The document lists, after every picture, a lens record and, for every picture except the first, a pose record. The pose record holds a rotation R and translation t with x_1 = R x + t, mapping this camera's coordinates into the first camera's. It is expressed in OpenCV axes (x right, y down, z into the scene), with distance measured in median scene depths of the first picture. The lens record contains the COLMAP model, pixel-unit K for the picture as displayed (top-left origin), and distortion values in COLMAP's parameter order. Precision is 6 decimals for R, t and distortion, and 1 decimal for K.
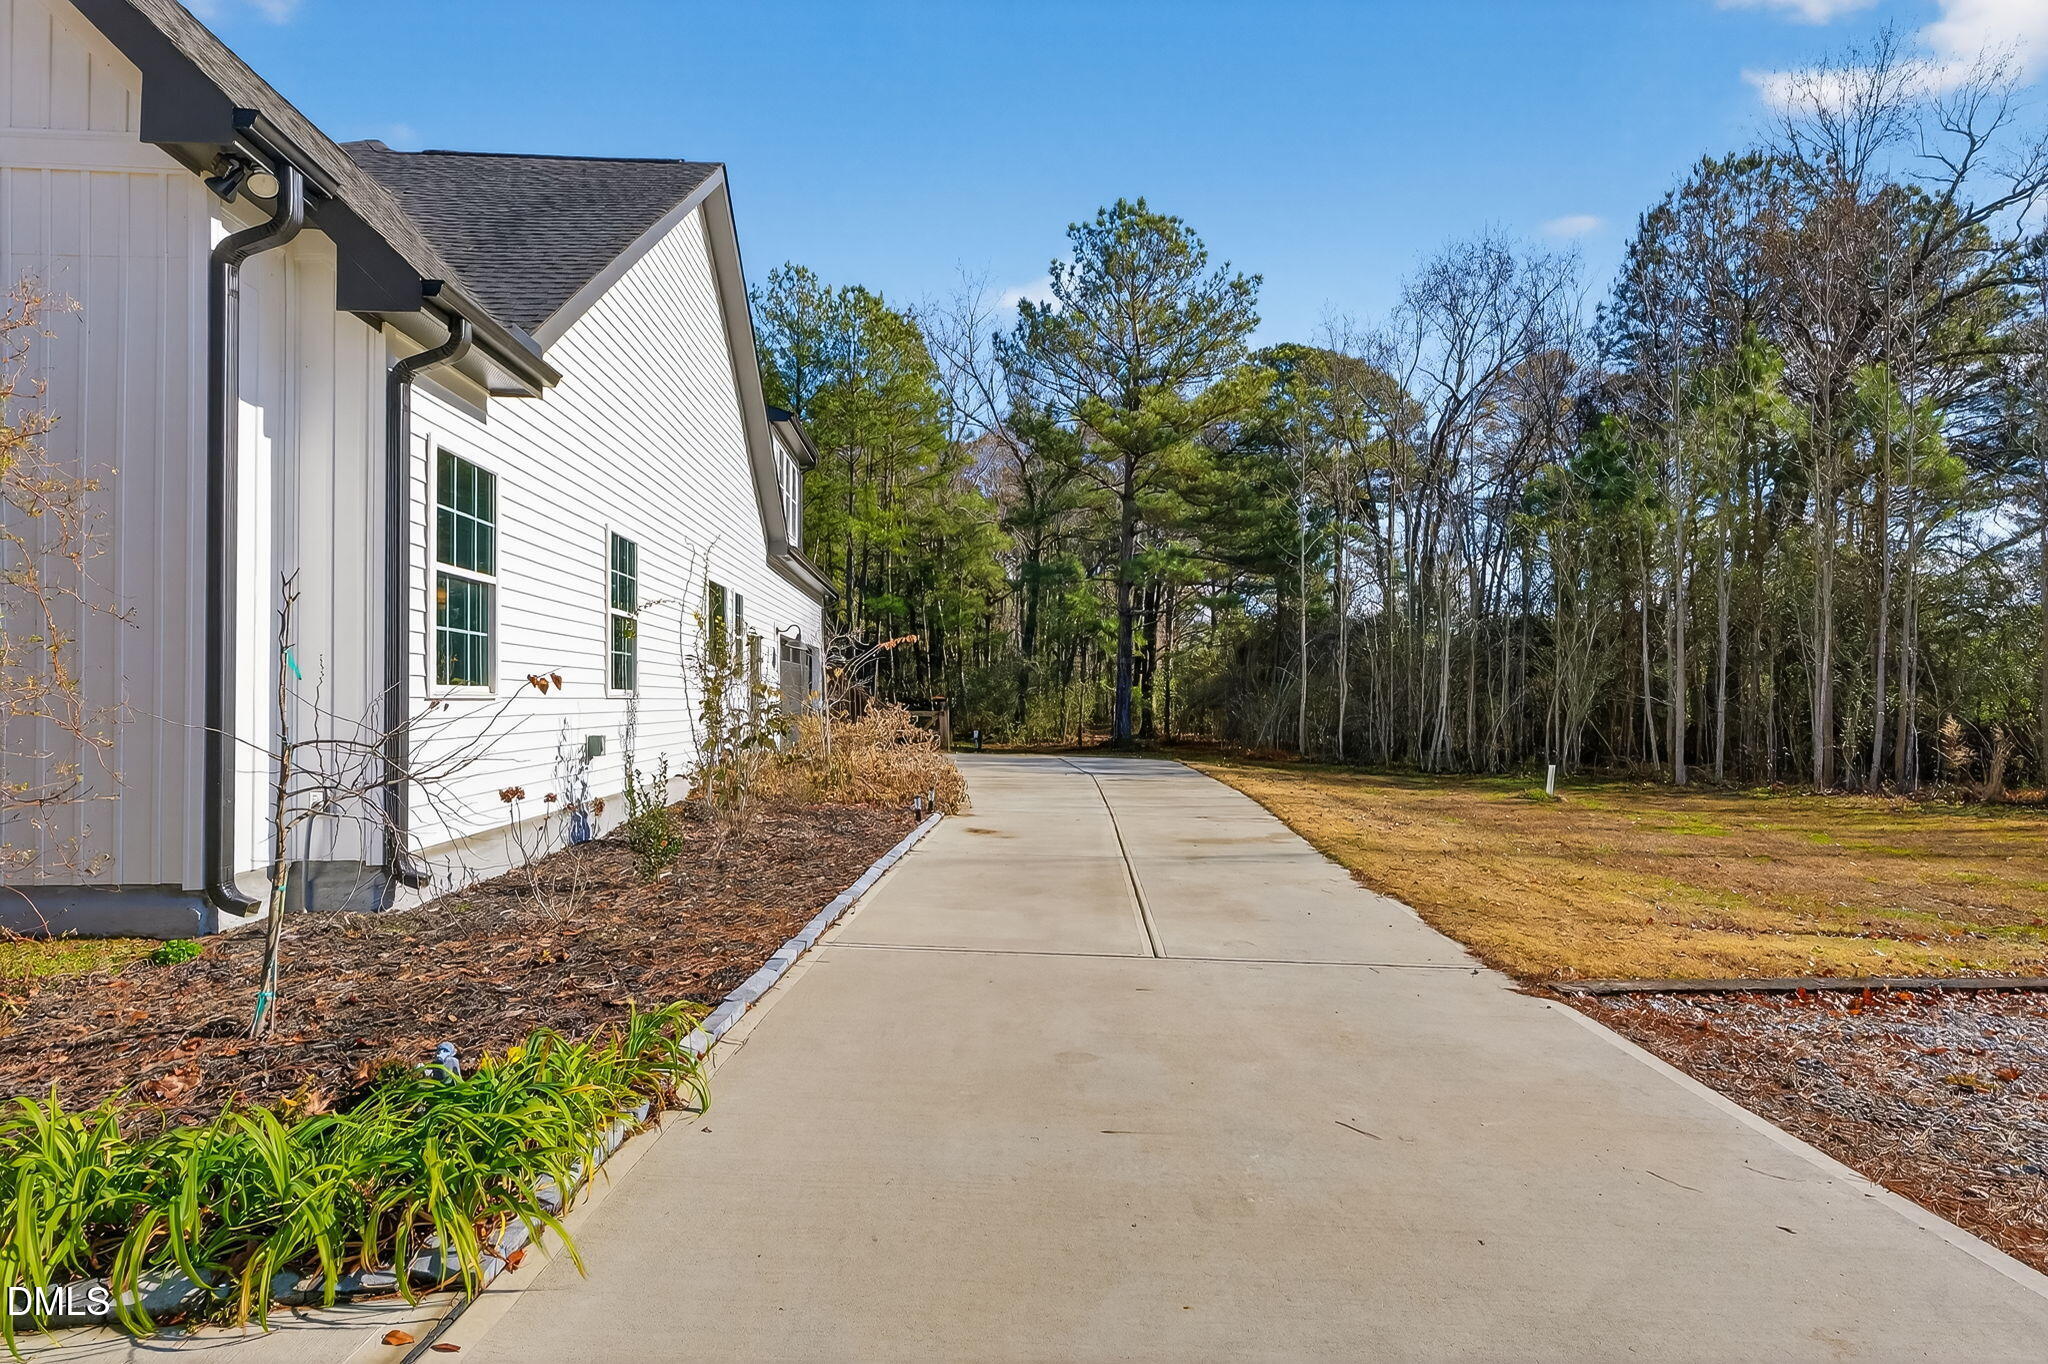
lens RADIAL K [[993.7, 0, 1038.2], [0, 993.7, 682.5], [0, 0, 1]] dist [-0.005420, -0.003683]
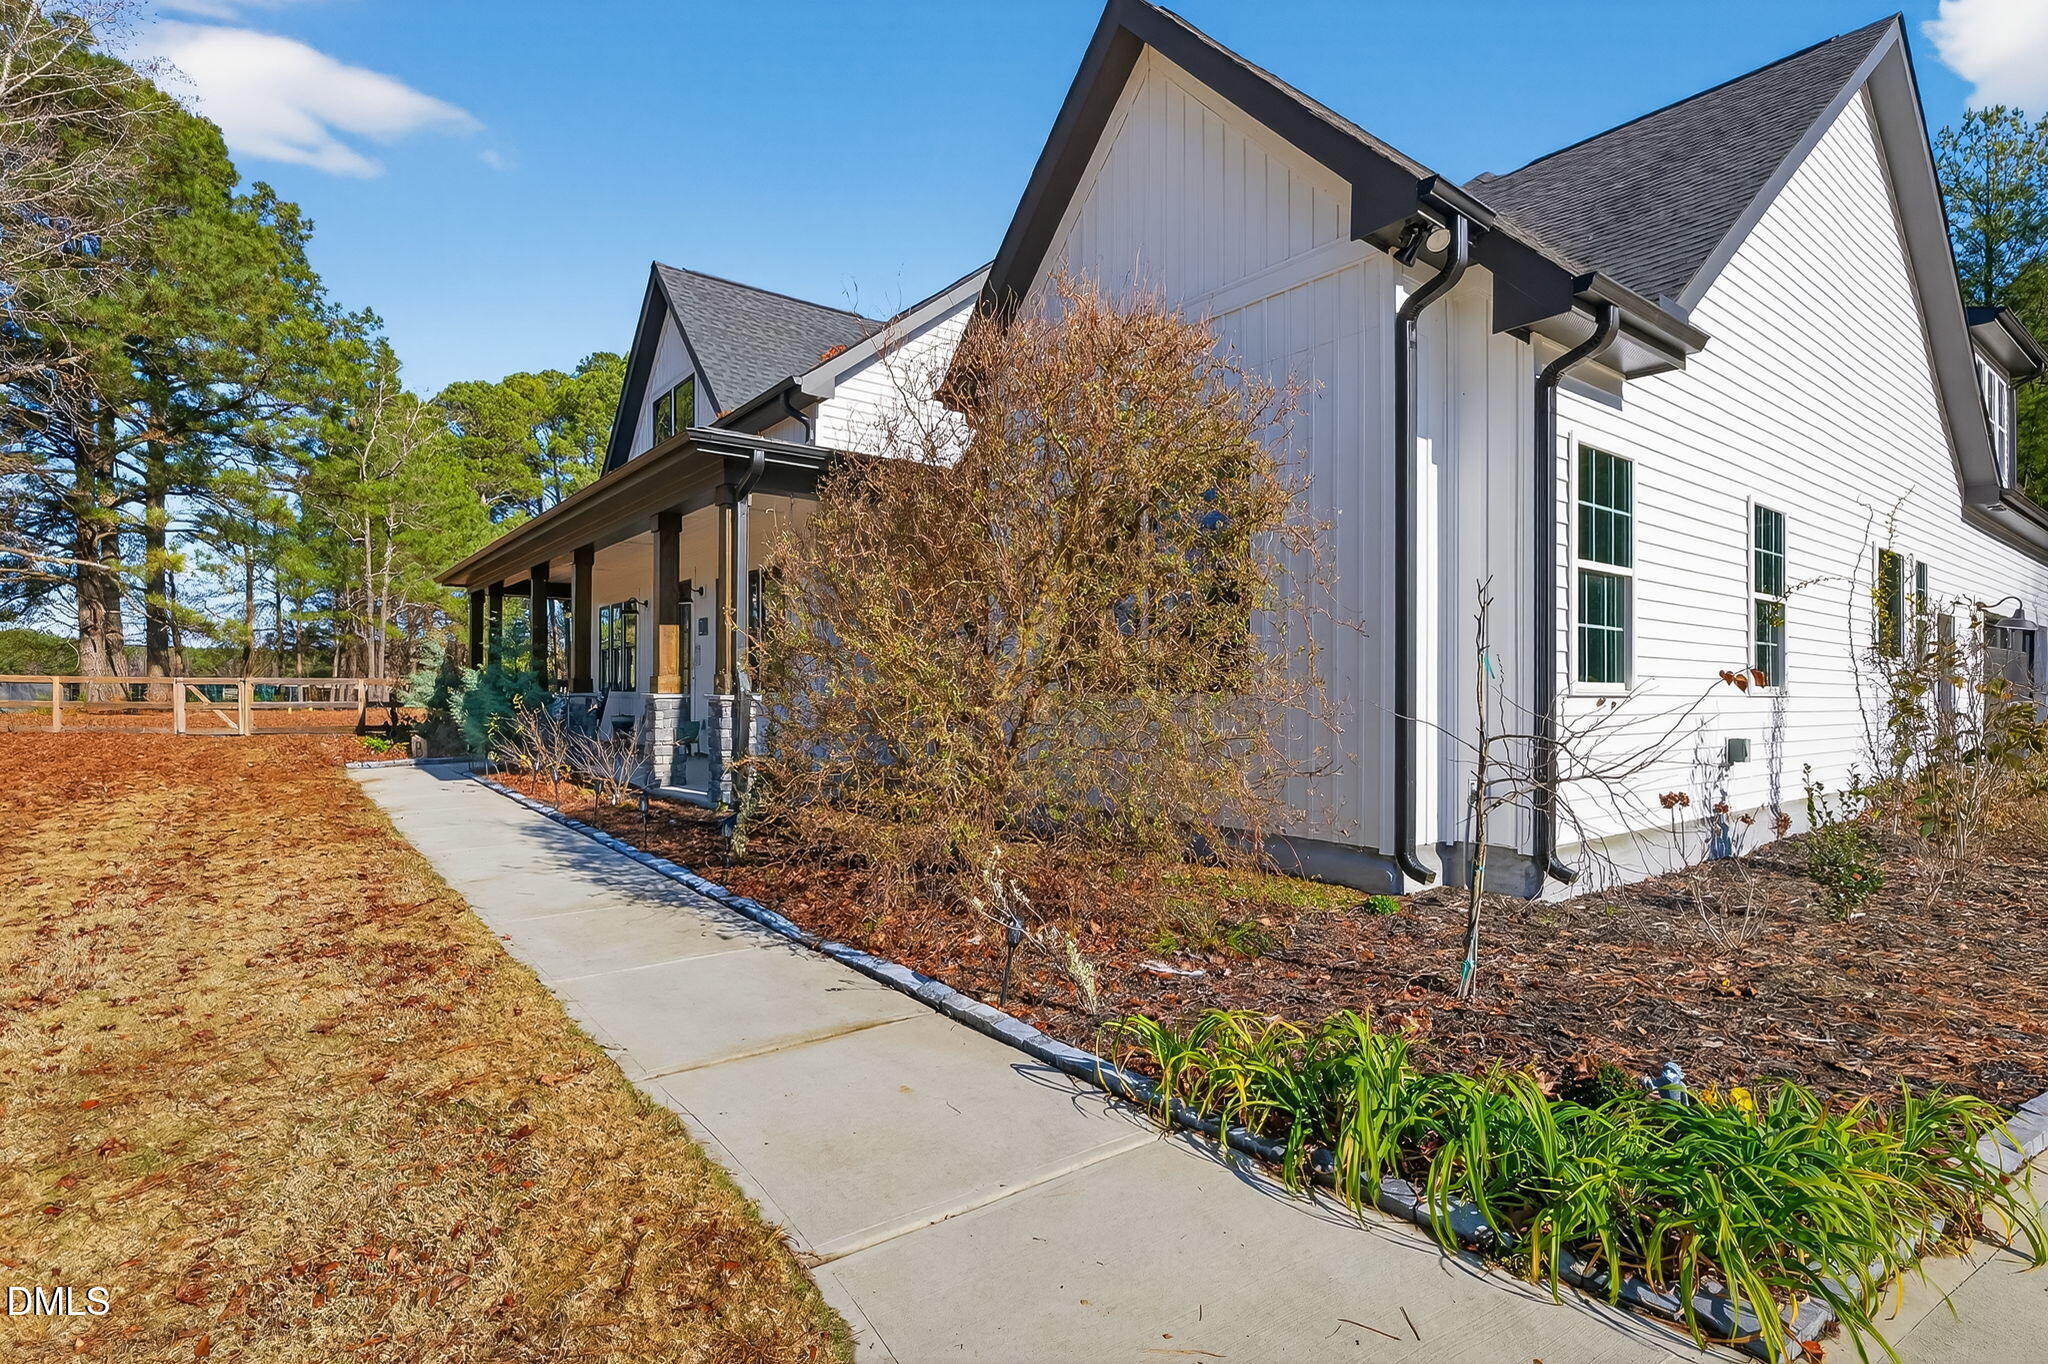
lens RADIAL K [[993.7, 0, 1006.1], [0, 993.7, 680.6], [0, 0, 1]] dist [-0.005420, -0.003683]
pose [[0.526622, -0.004405, -0.850088, -0.070130], [0.006195, 0.999980, -0.001343, -0.001337], [0.850077, -0.004559, 0.526638, -0.018186]]
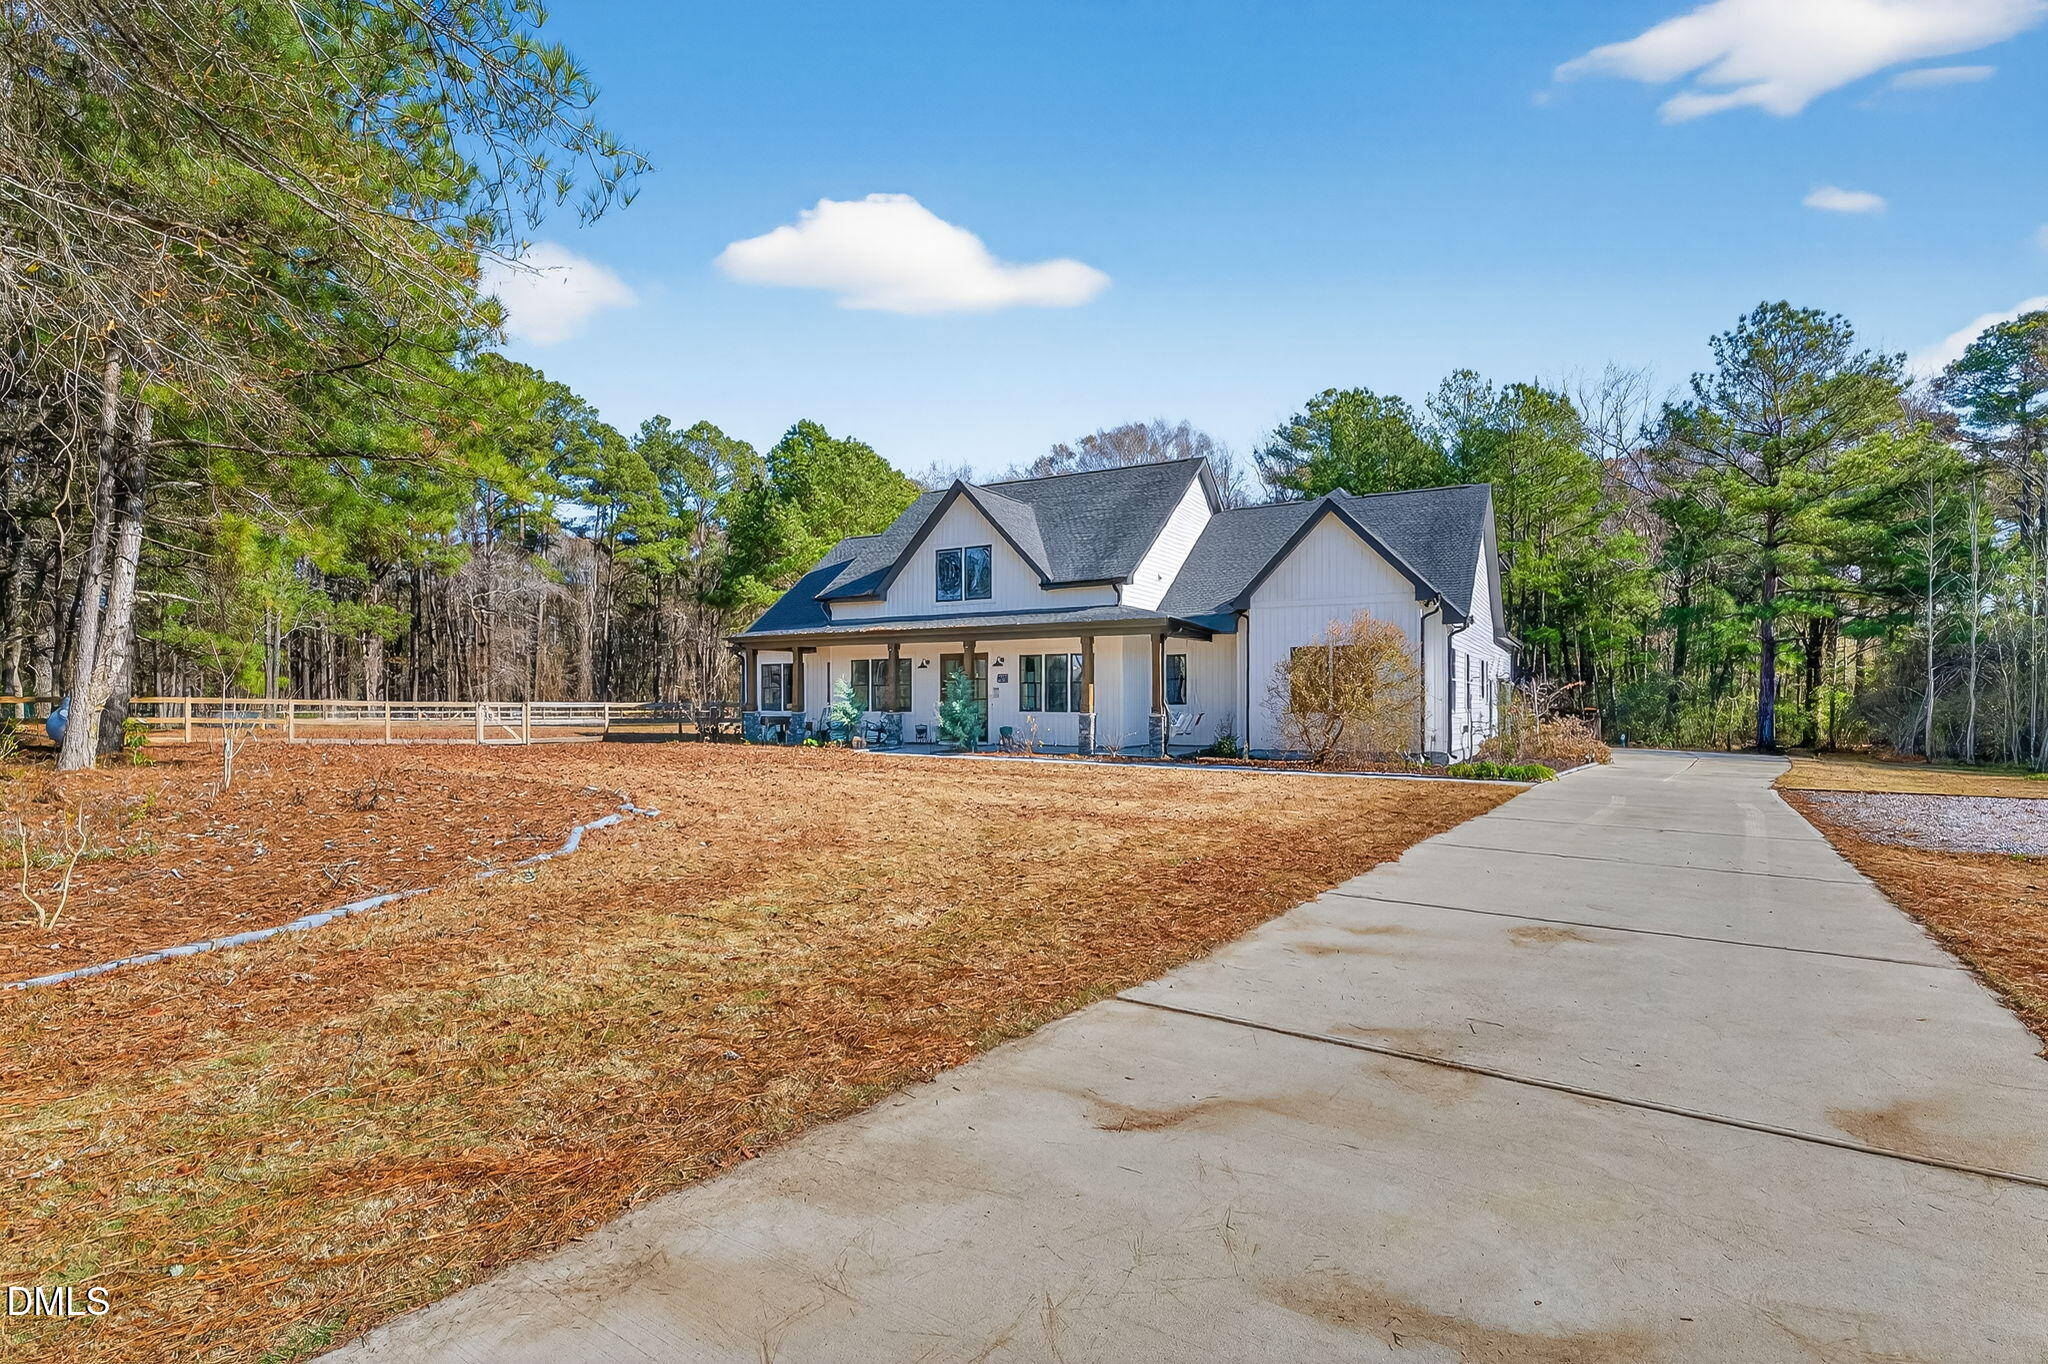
lens RADIAL K [[993.7, 0, 1003.1], [0, 993.7, 706.8], [0, 0, 1]] dist [-0.005420, -0.003683]
pose [[0.808570, 0.003700, -0.588388, 0.292497], [0.005934, 0.999878, 0.014443, -0.084514], [0.588370, -0.015170, 0.808449, -3.564733]]
